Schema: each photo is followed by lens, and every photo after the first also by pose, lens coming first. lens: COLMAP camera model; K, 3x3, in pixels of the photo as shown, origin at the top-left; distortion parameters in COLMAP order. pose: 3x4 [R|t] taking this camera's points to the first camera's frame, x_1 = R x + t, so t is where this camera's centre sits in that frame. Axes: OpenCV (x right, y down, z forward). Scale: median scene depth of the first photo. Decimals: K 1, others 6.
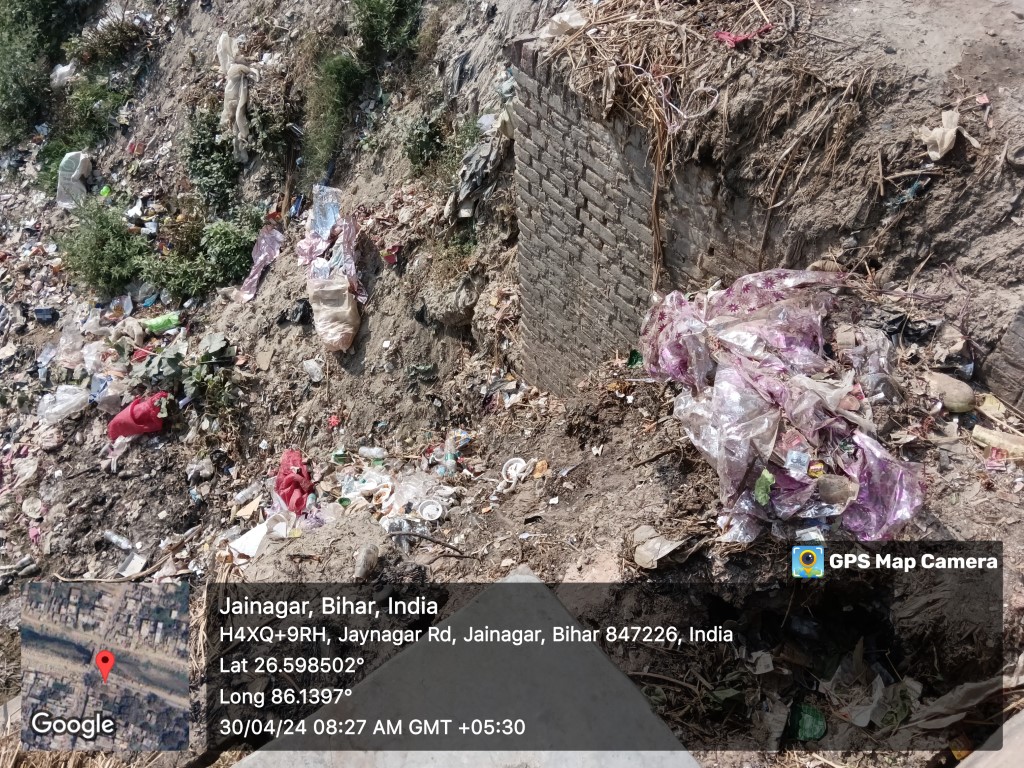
lens RADIAL K [[840.5, 0, 512.2], [0, 840.5, 382.4], [0, 0, 1]] dist [0.066537, -0.130460]
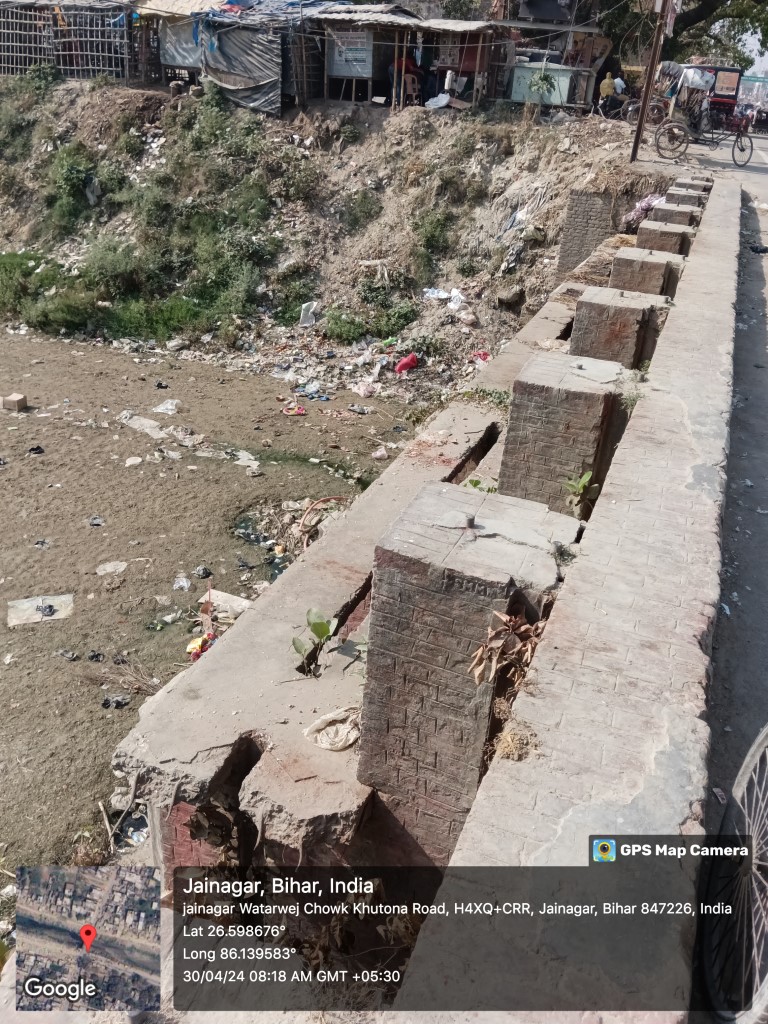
lens RADIAL K [[840.5, 0, 394.0], [0, 840.5, 520.6], [0, 0, 1]] dist [0.066537, -0.130460]
pose [[0.825586, -0.182420, 0.533976, -2.073532], [0.364475, 0.894809, -0.257829, 1.210220], [-0.430773, 0.407481, 0.805229, -0.973094]]
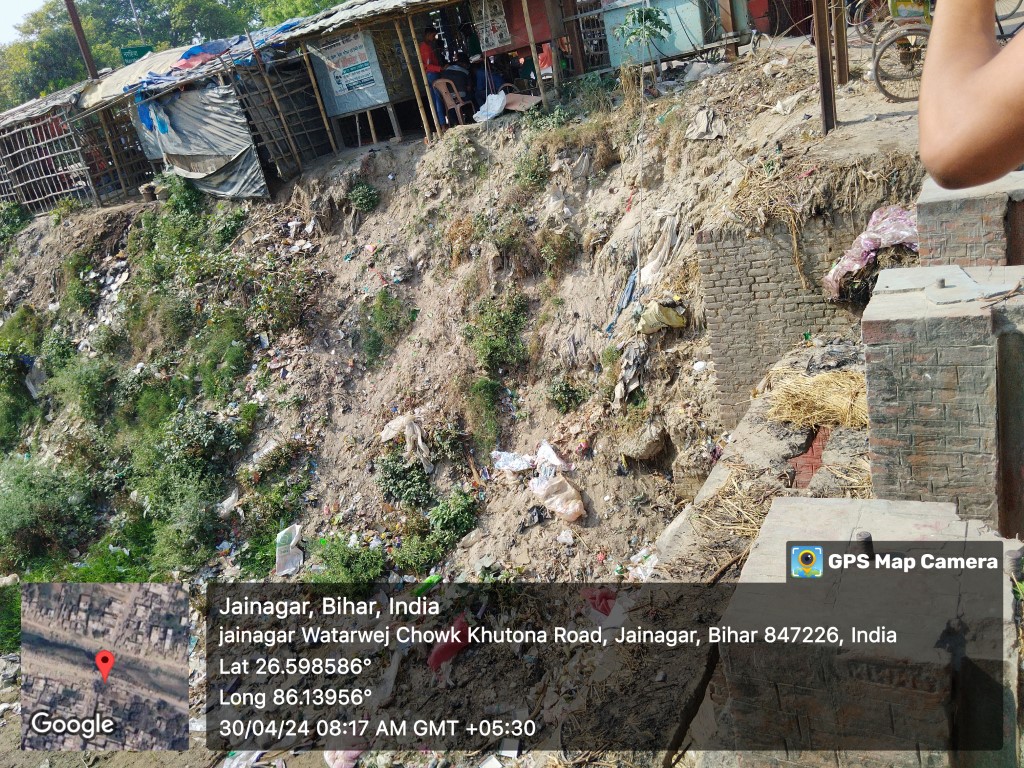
lens RADIAL K [[863.9, 0, 520.9], [0, 863.9, 382.8], [0, 0, 1]] dist [0.072211, -0.157103]
pose [[0.887062, -0.303037, 0.348267, -0.719383], [0.444069, 0.766320, -0.464281, 0.422712], [-0.126190, 0.566501, 0.814342, -0.347958]]
